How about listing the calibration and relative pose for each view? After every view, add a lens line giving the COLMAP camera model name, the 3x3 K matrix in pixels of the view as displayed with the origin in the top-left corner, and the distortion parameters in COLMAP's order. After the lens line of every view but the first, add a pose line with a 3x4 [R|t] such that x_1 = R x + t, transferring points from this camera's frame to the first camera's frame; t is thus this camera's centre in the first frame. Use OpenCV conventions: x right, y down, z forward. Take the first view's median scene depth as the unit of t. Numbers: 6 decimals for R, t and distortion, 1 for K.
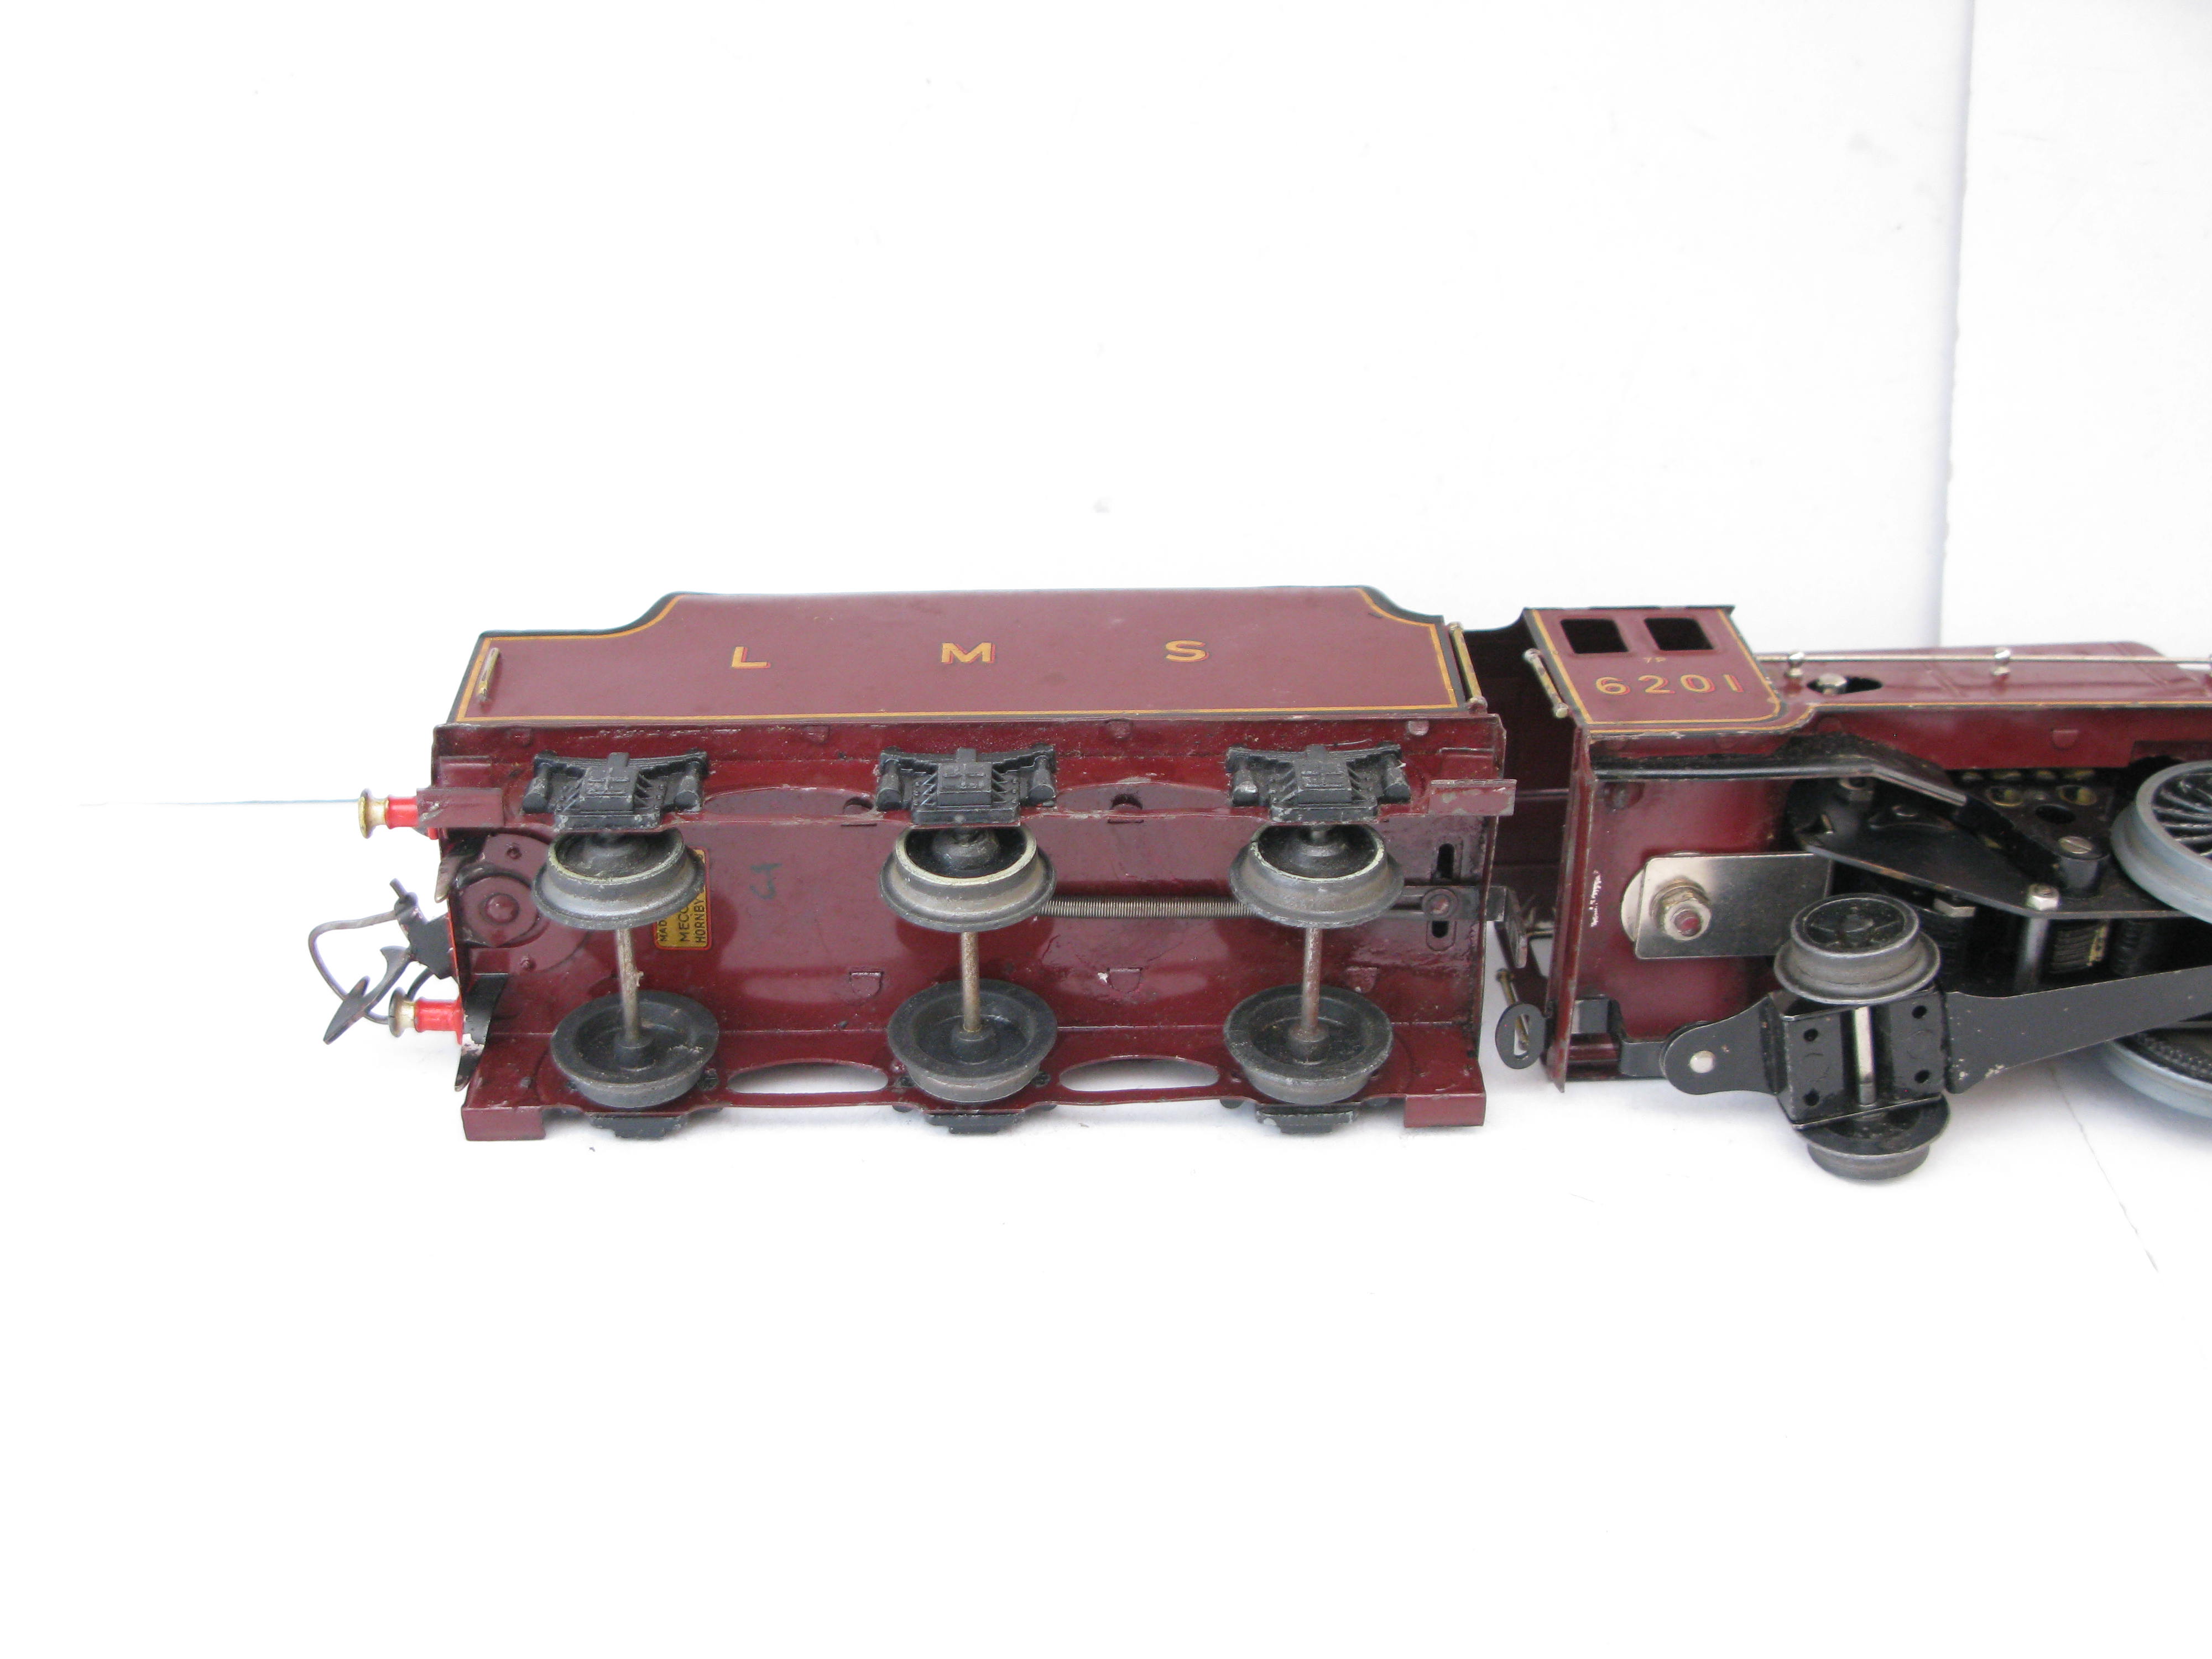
lens RADIAL K [[2864.0, 0, 1104.1], [0, 2864.0, 890.4], [0, 0, 1]] dist [-0.152491, 0.147748]
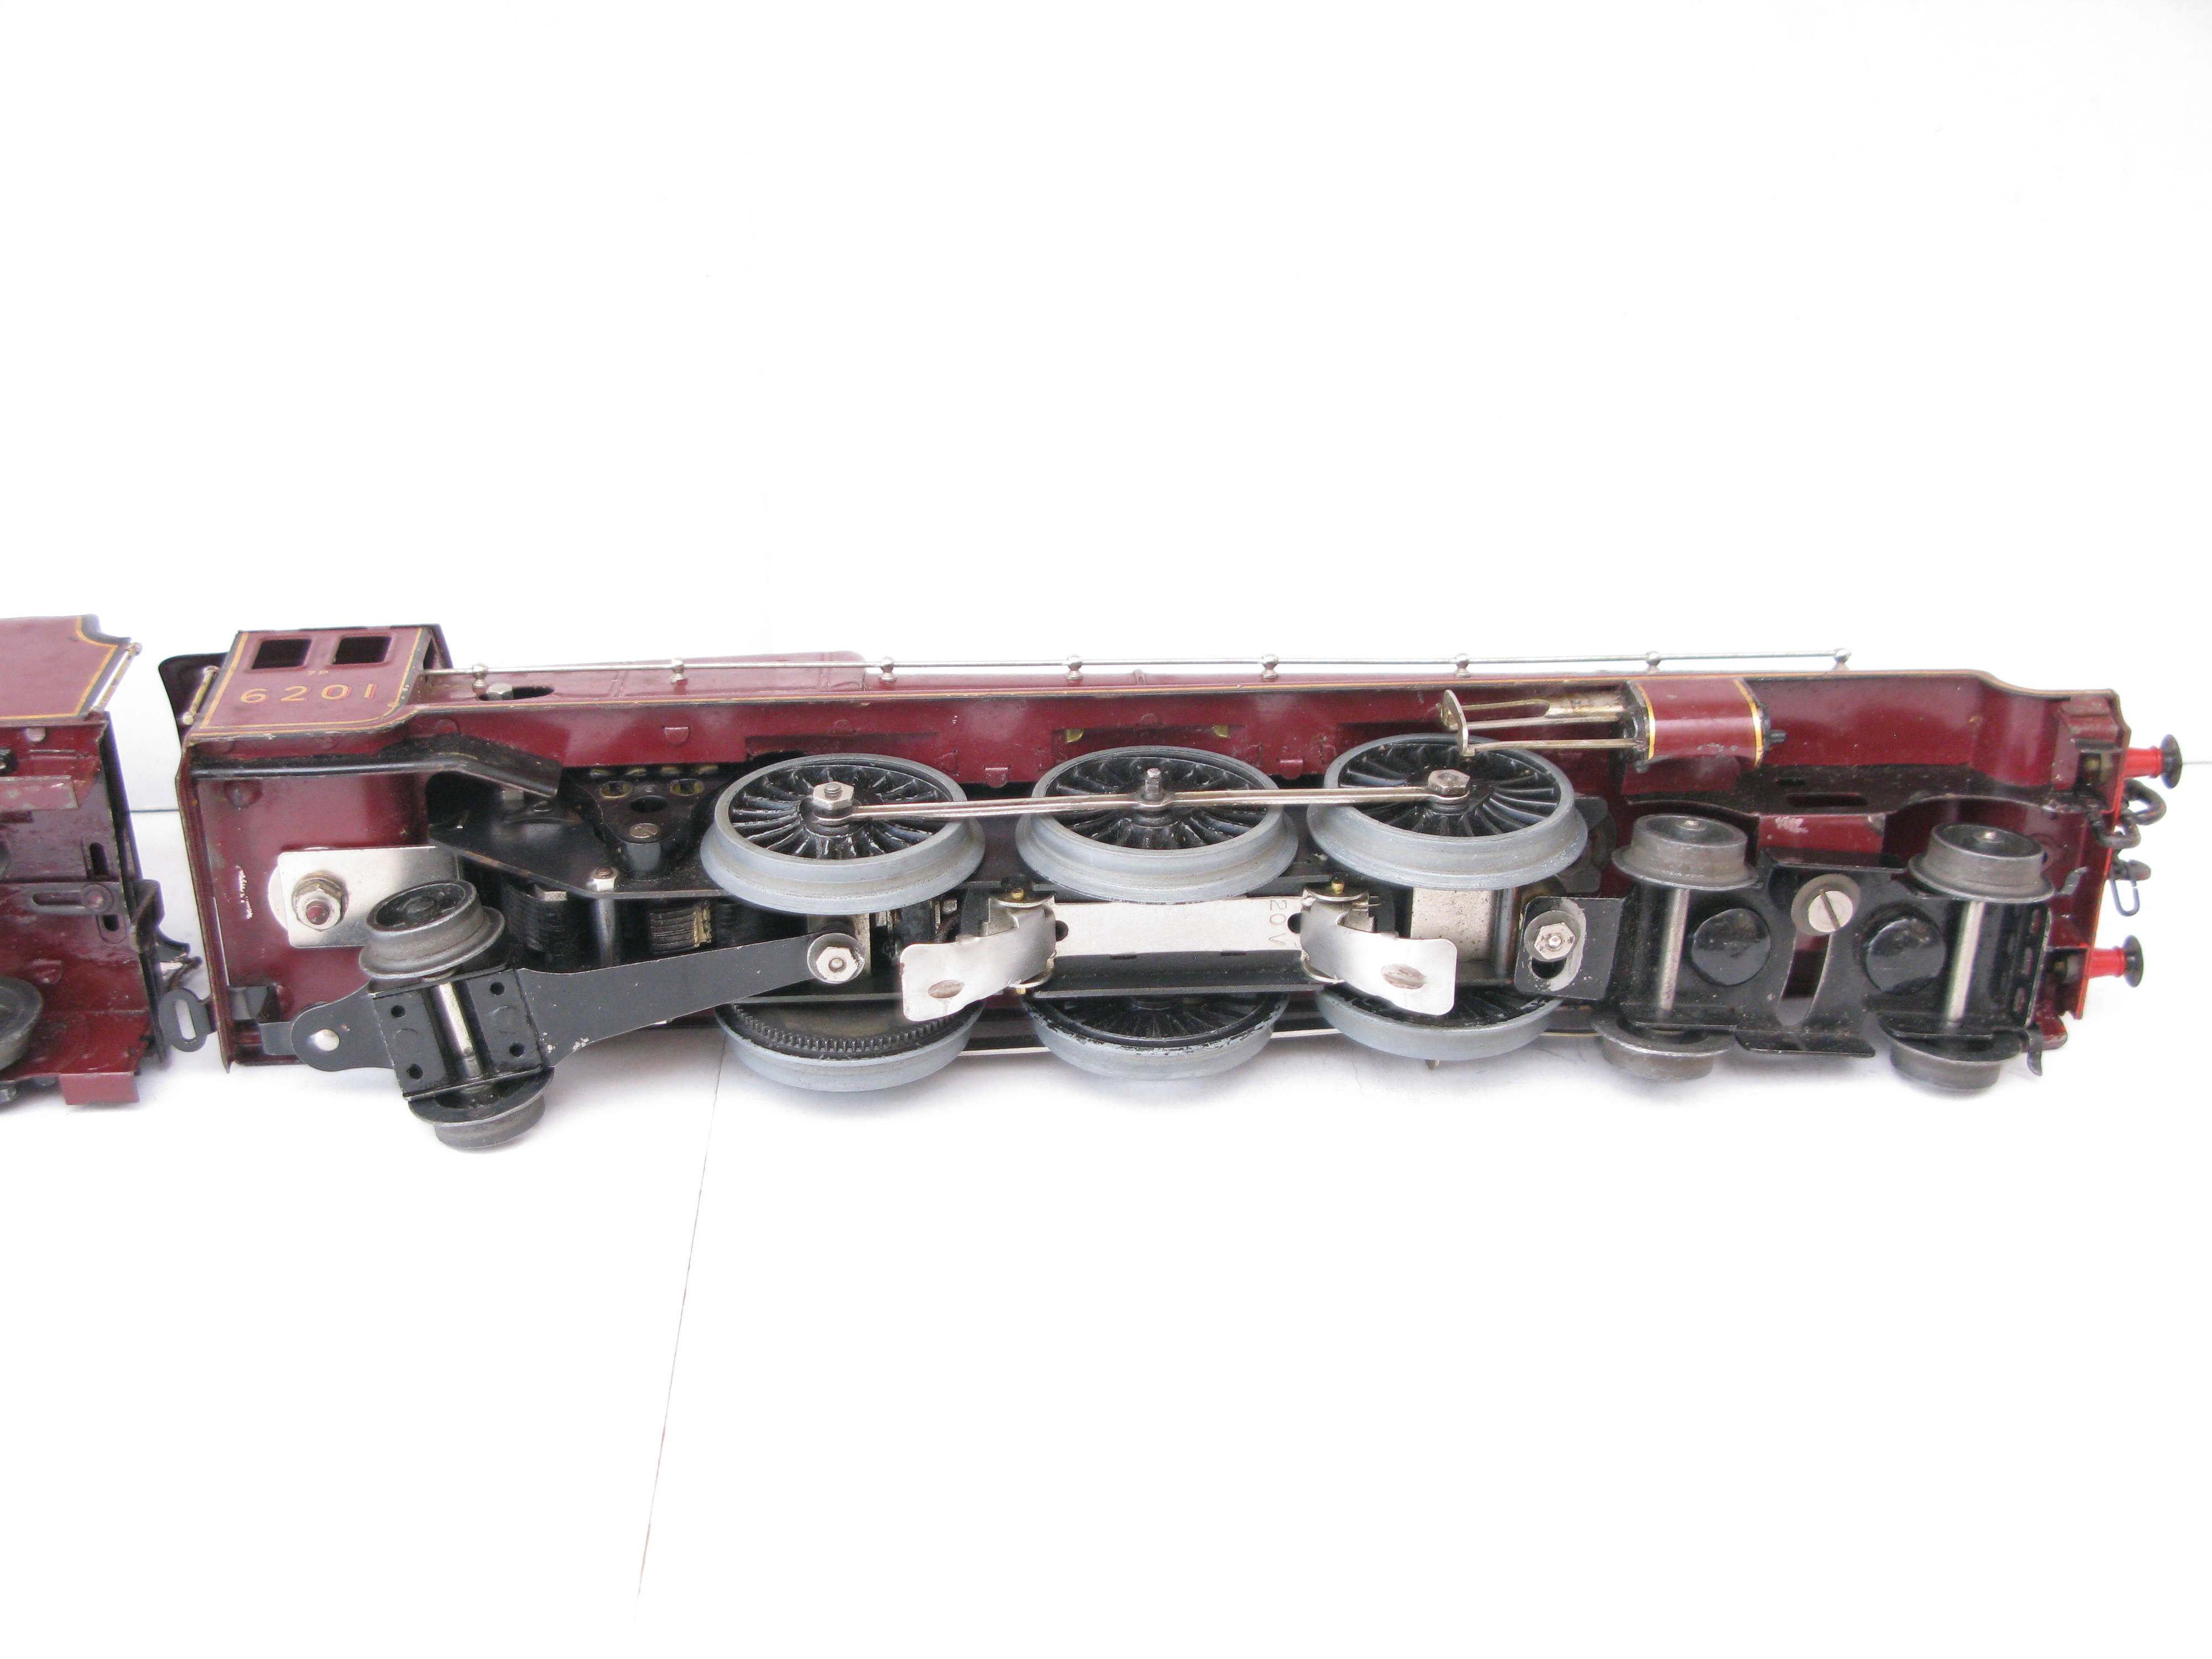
lens RADIAL K [[2864.0, 0, 1104.1], [0, 2864.0, 890.4], [0, 0, 1]] dist [-0.152491, 0.147748]
pose [[0.999315, -0.015372, 0.033668, 0.473083], [0.016674, 0.999110, -0.038750, 0.050391], [-0.033042, 0.039284, 0.998682, -0.085337]]
